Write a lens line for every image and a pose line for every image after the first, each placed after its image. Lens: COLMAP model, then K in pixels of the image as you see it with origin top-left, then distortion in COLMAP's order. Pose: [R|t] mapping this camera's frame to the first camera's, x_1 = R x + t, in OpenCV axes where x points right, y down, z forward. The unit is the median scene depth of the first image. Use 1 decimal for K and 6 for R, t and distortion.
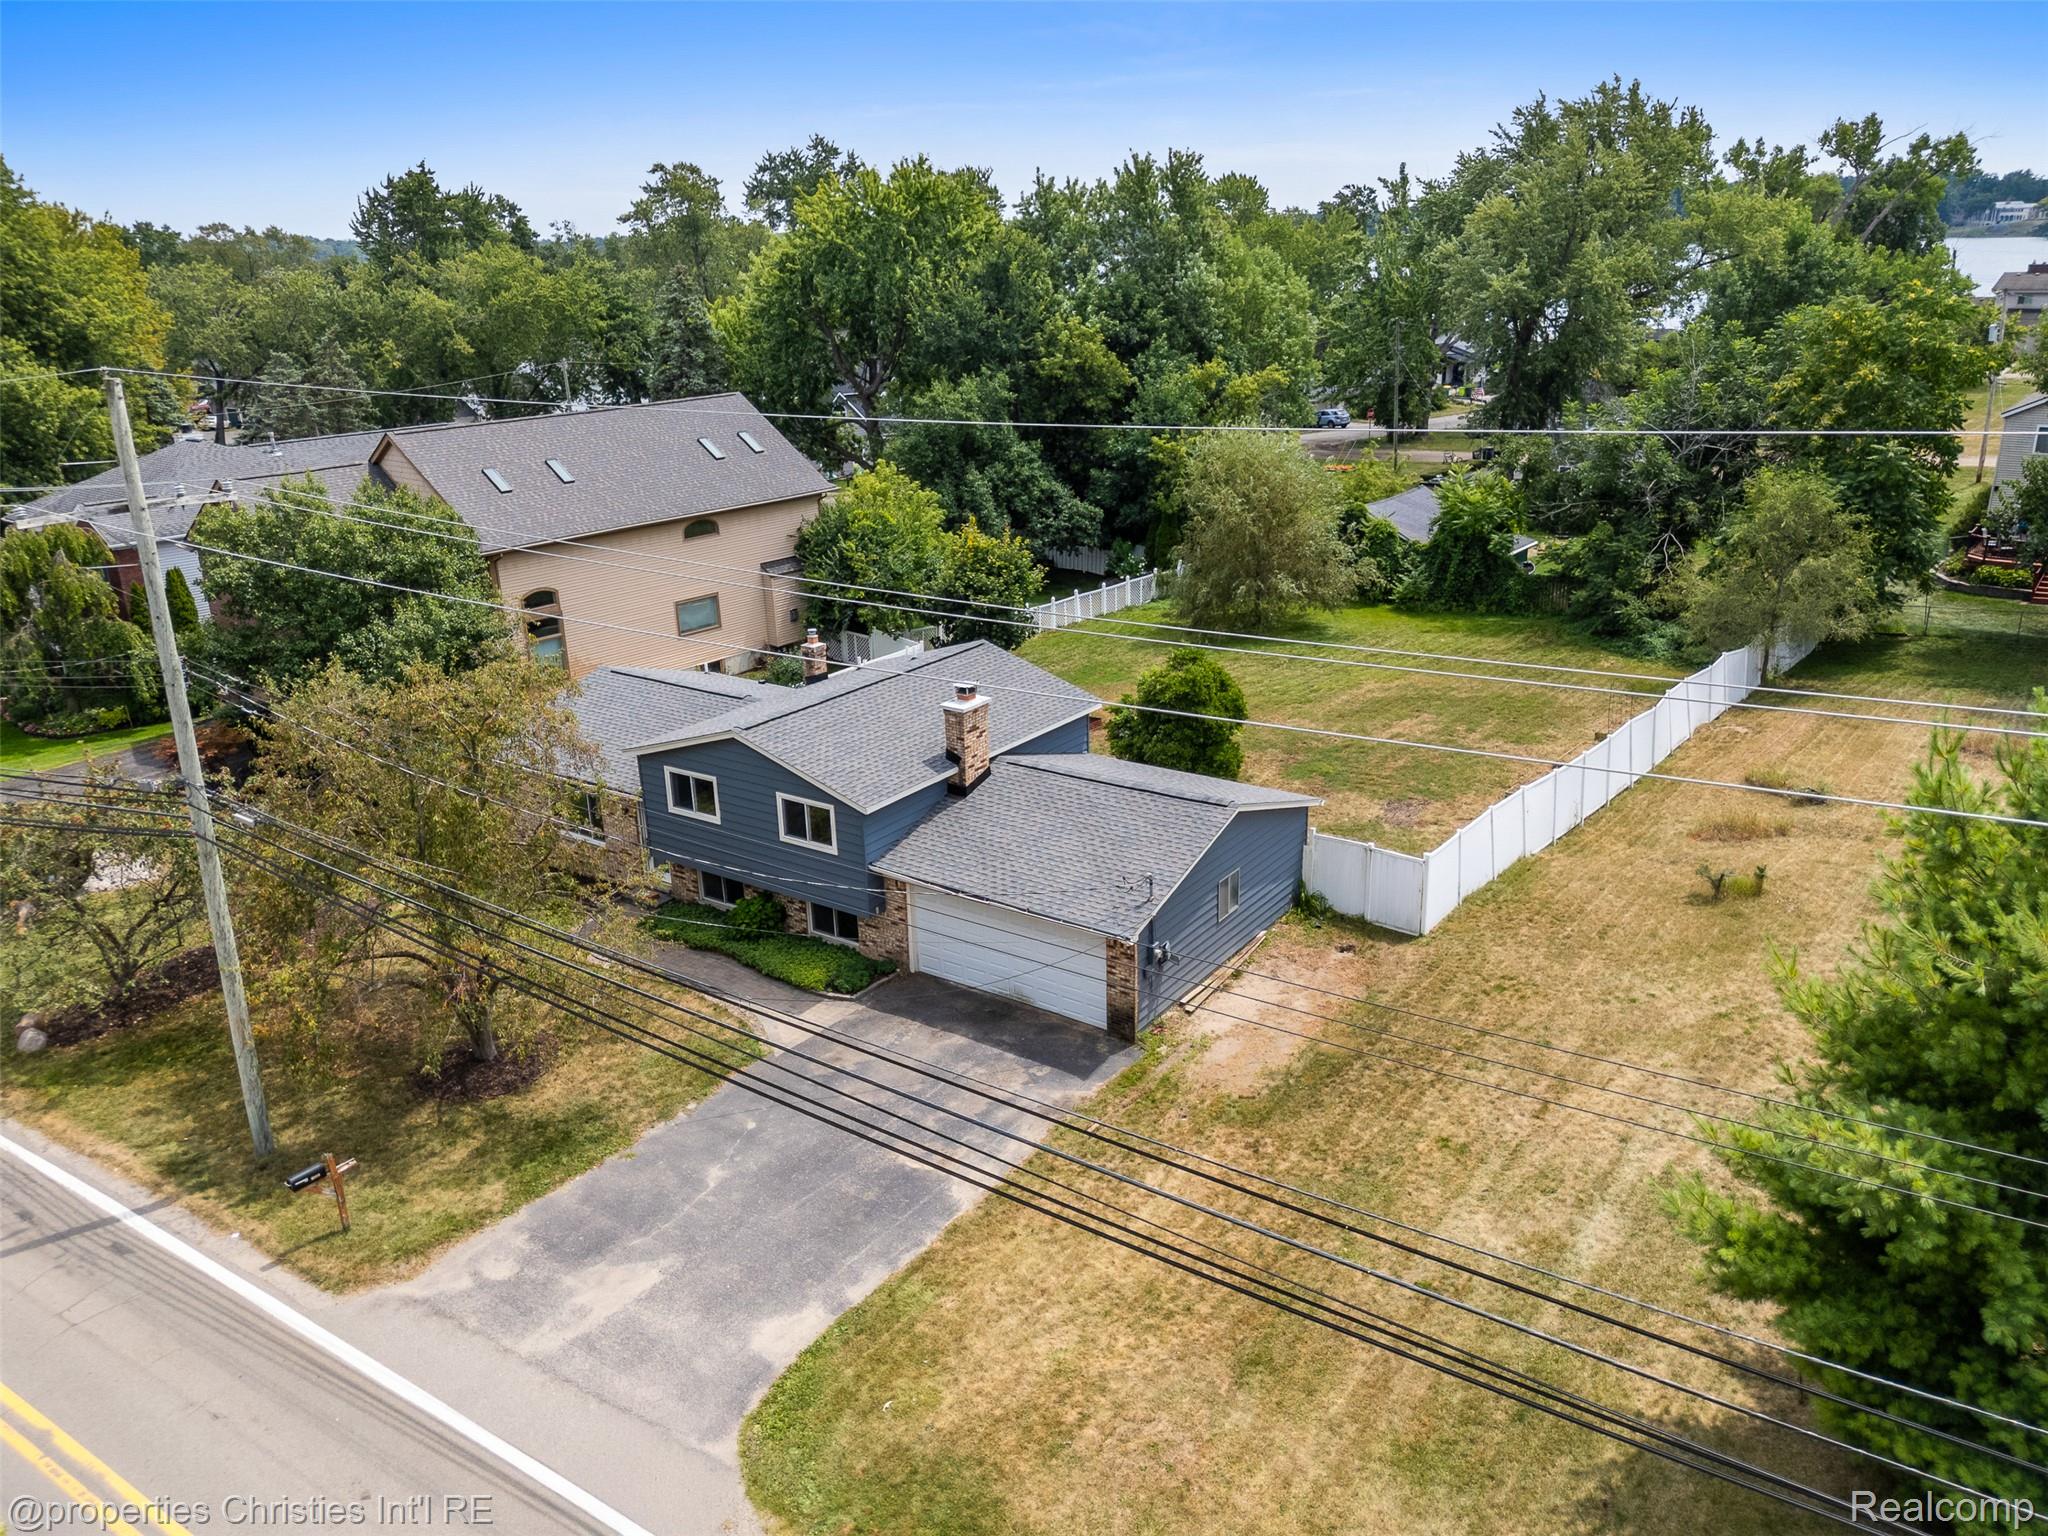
lens RADIAL K [[1514.1, 0, 1024.0], [0, 1514.1, 768.0], [0, 0, 1]] dist [0.055445, -0.050232]
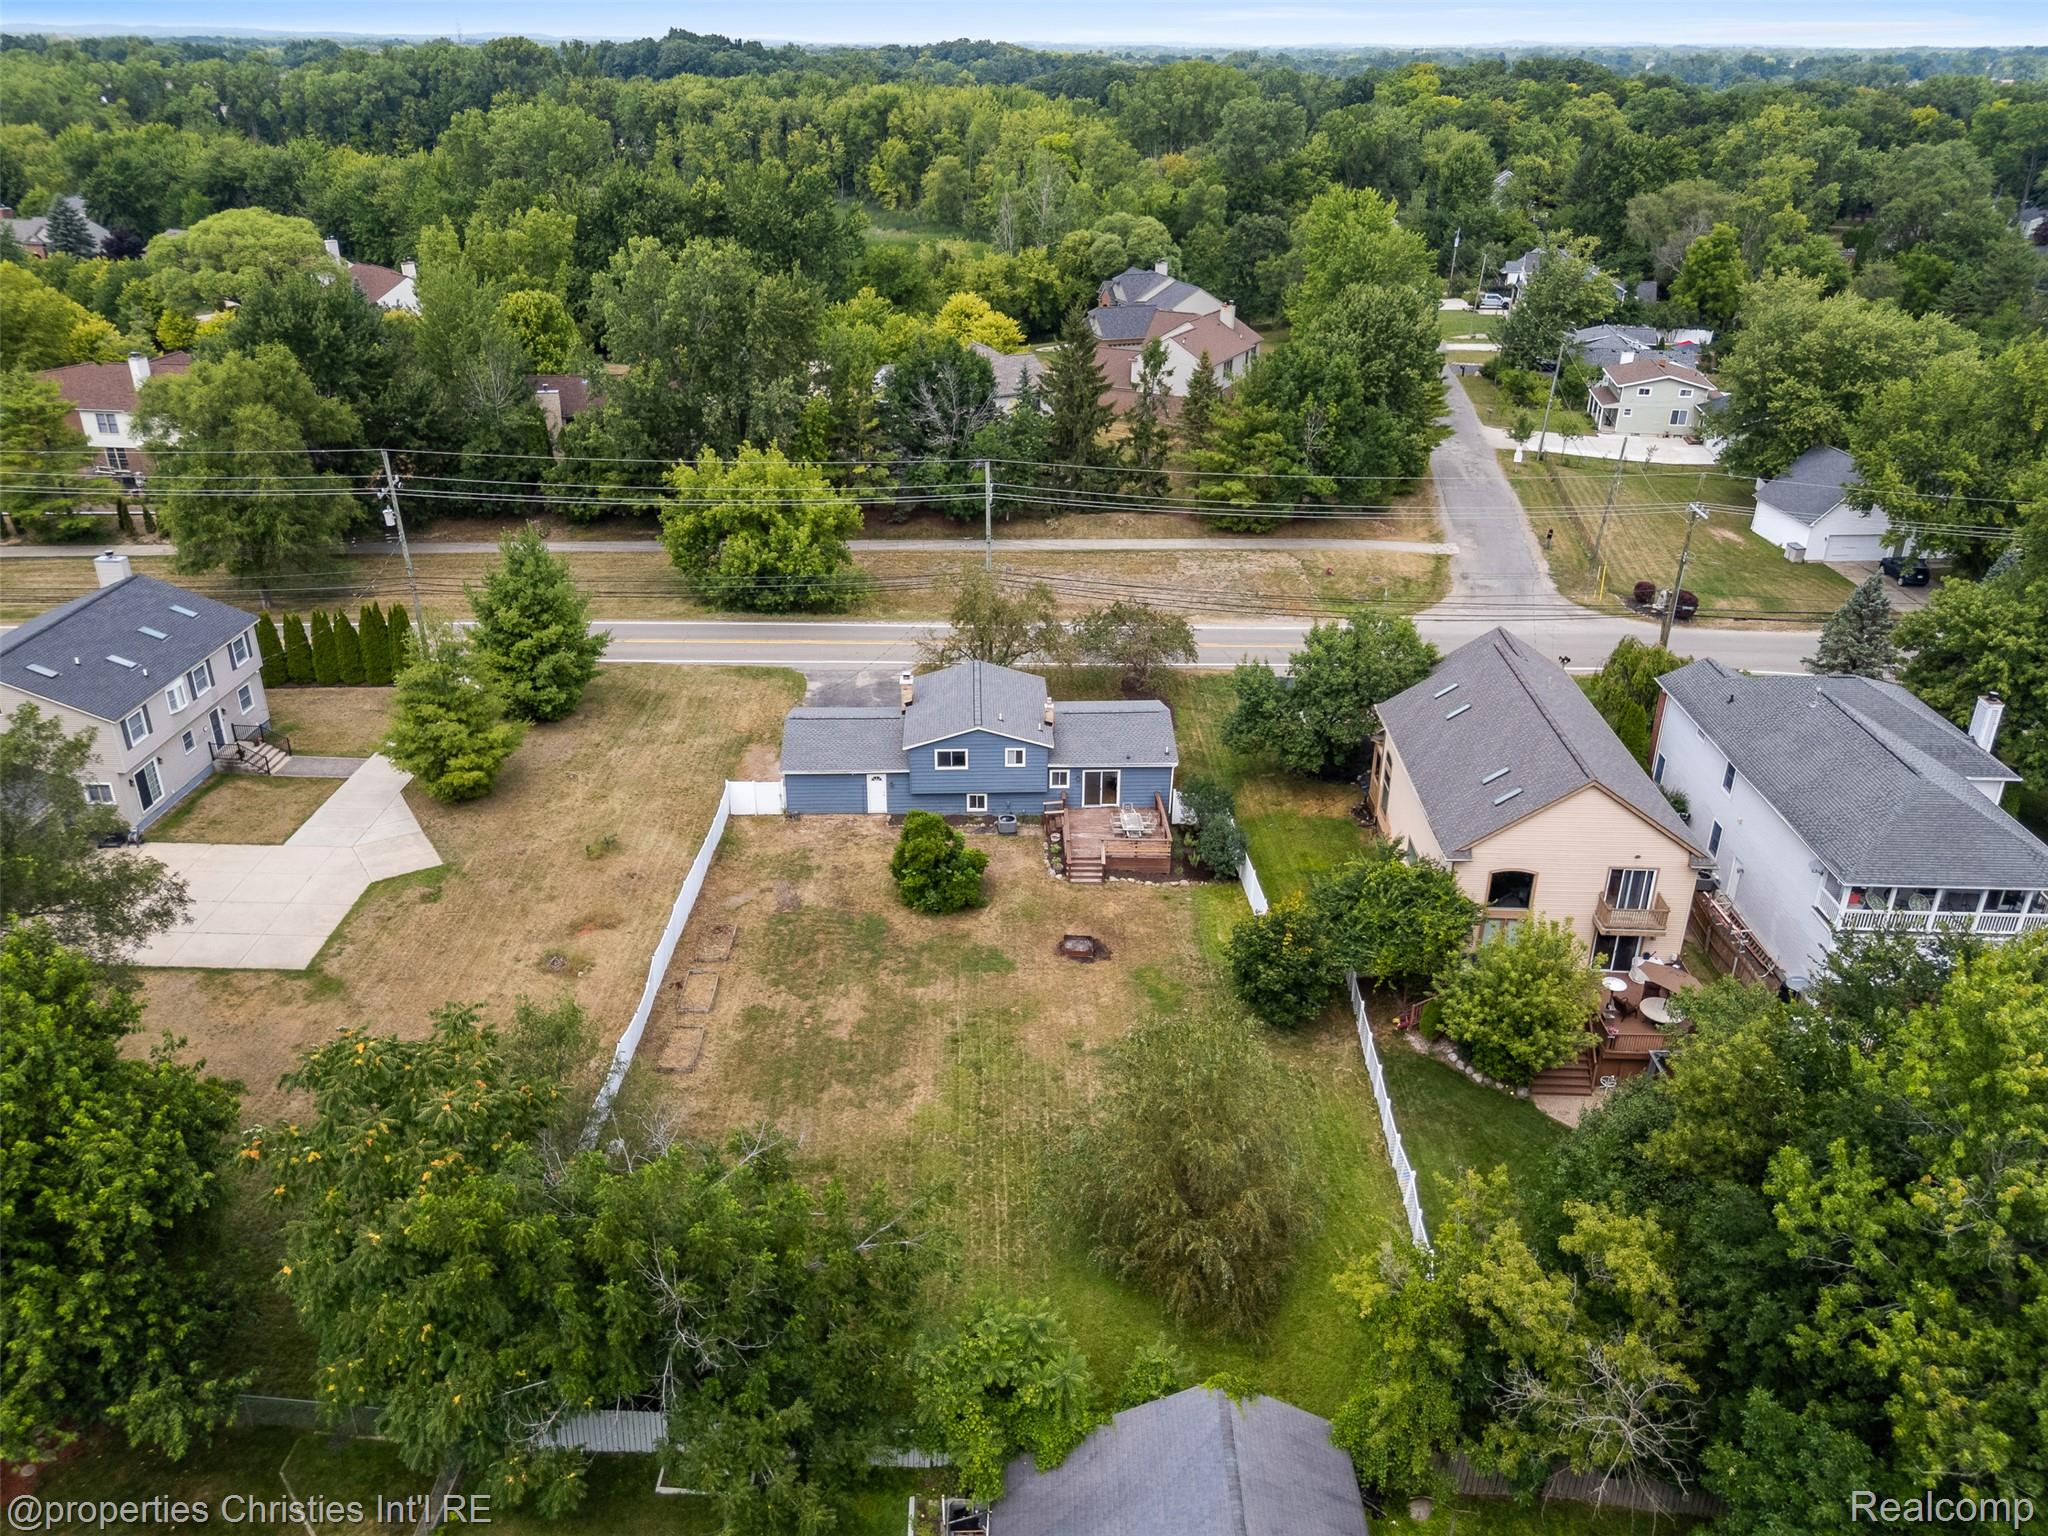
lens RADIAL K [[1514.1, 0, 1024.0], [0, 1514.1, 768.0], [0, 0, 1]] dist [0.055445, -0.050232]
pose [[-0.788671, 0.285882, -0.544306, 1.243596], [-0.185578, 0.733330, 0.654055, -1.657839], [0.586139, 0.616845, -0.525303, 2.654862]]
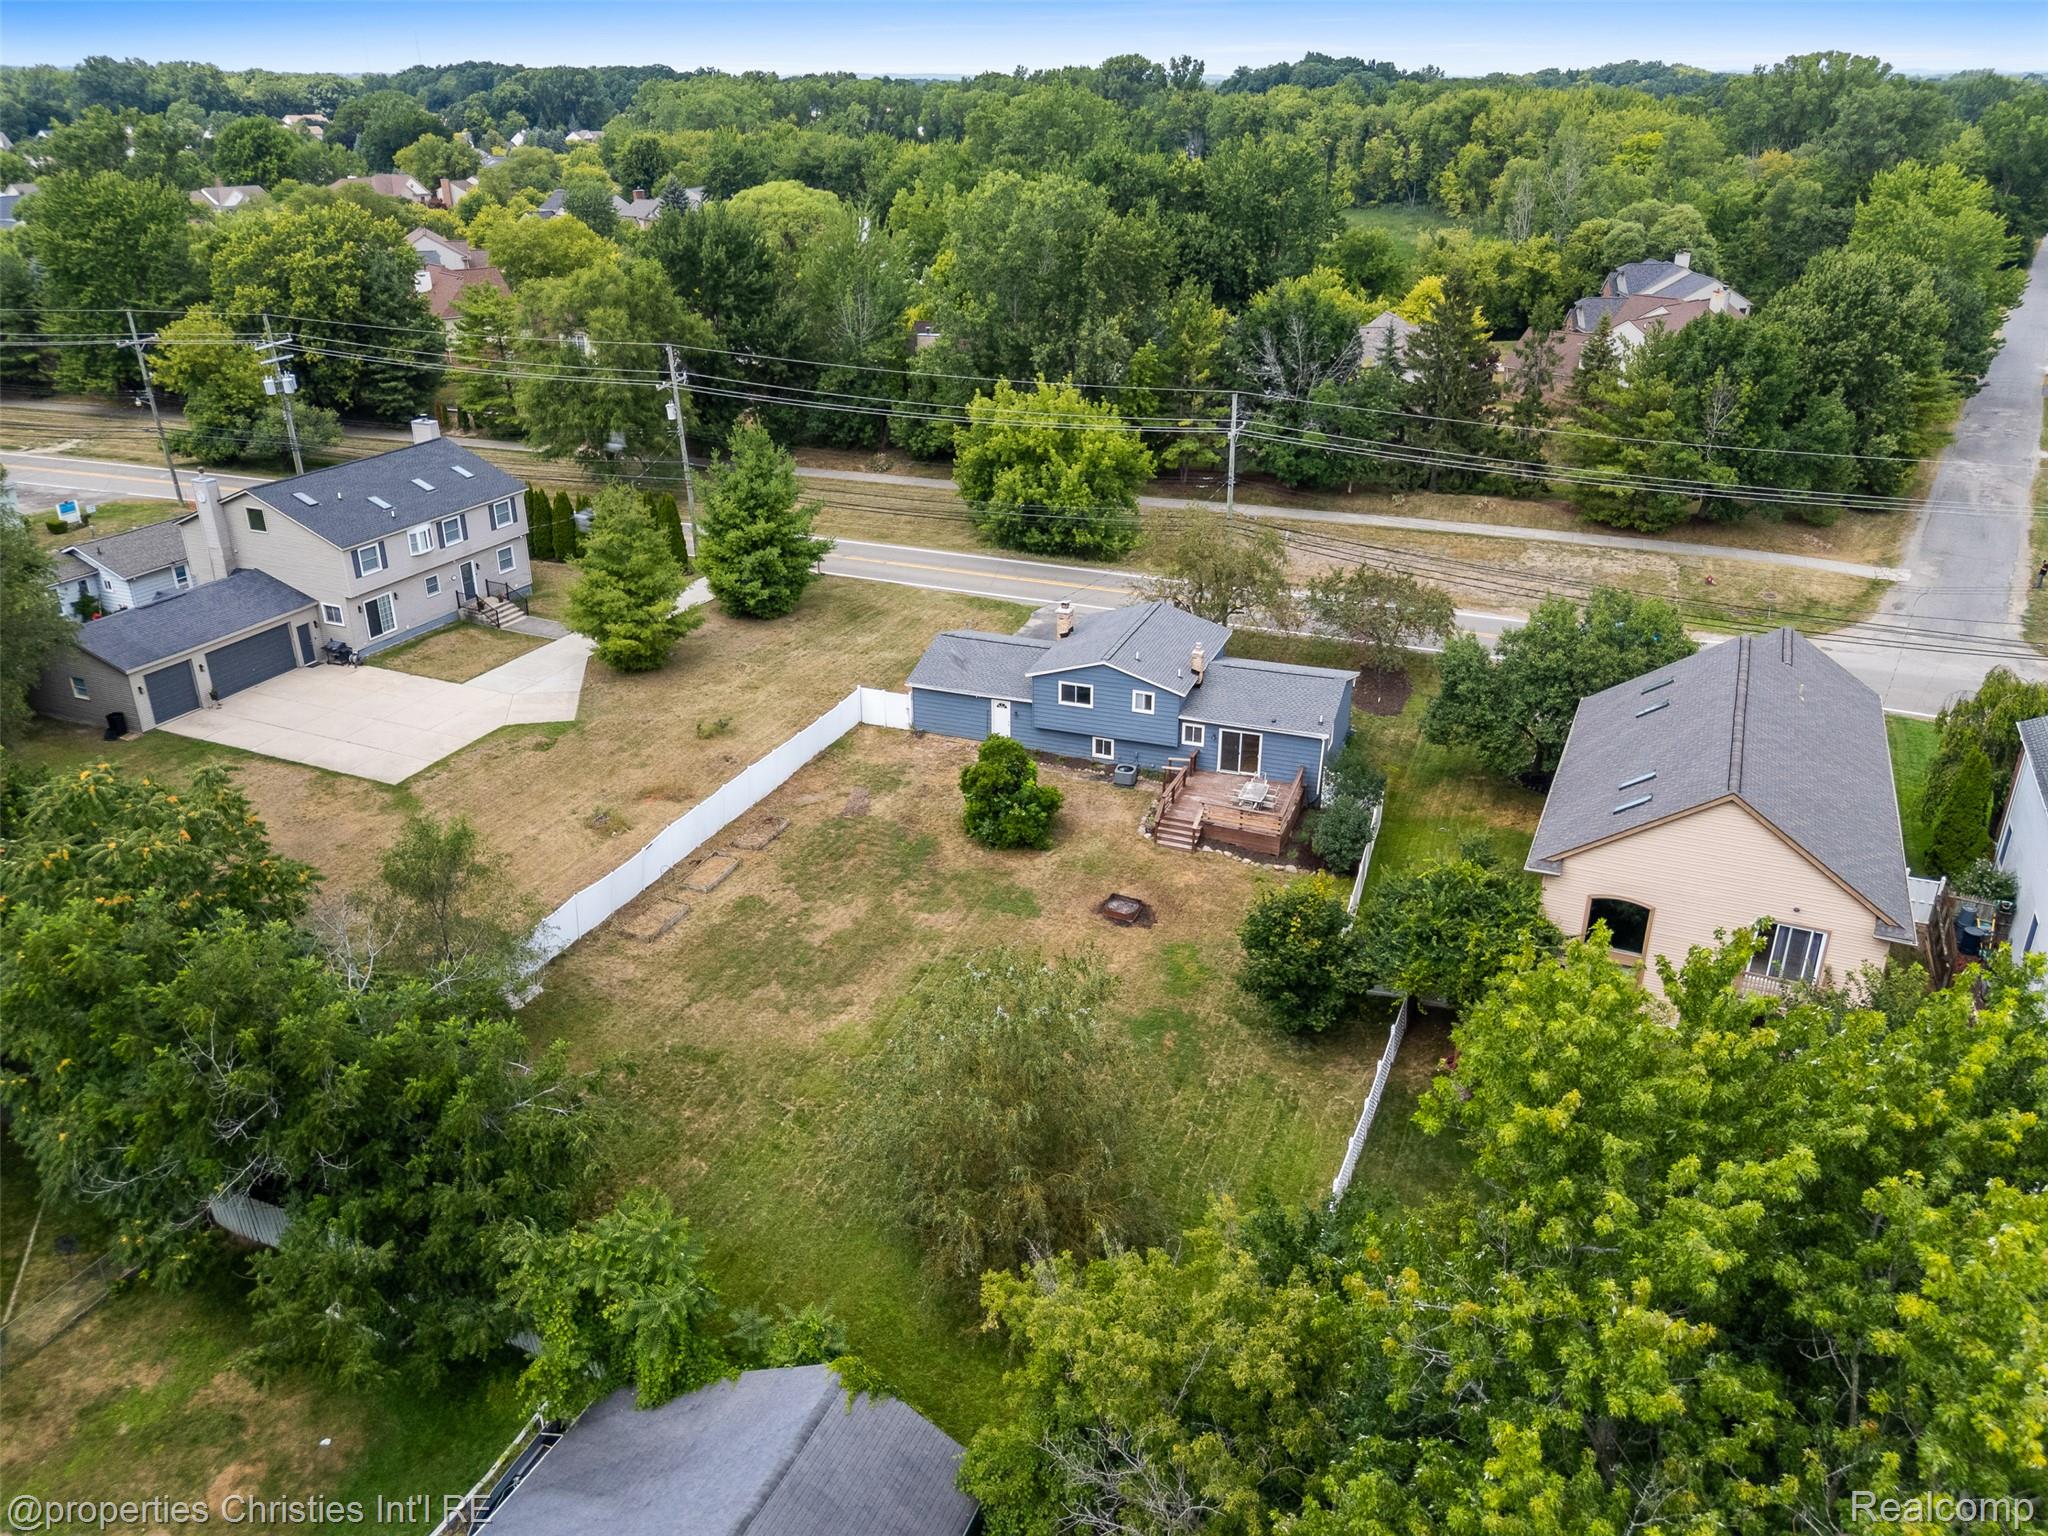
lens RADIAL K [[1523.2, 0, 1024.0], [0, 1523.2, 768.0], [0, 0, 1]] dist [0.053786, -0.048227]
pose [[-0.965394, 0.134402, -0.223497, 0.589091], [-0.056036, 0.730066, 0.681075, -1.483323], [0.254705, 0.670030, -0.697270, 2.901138]]
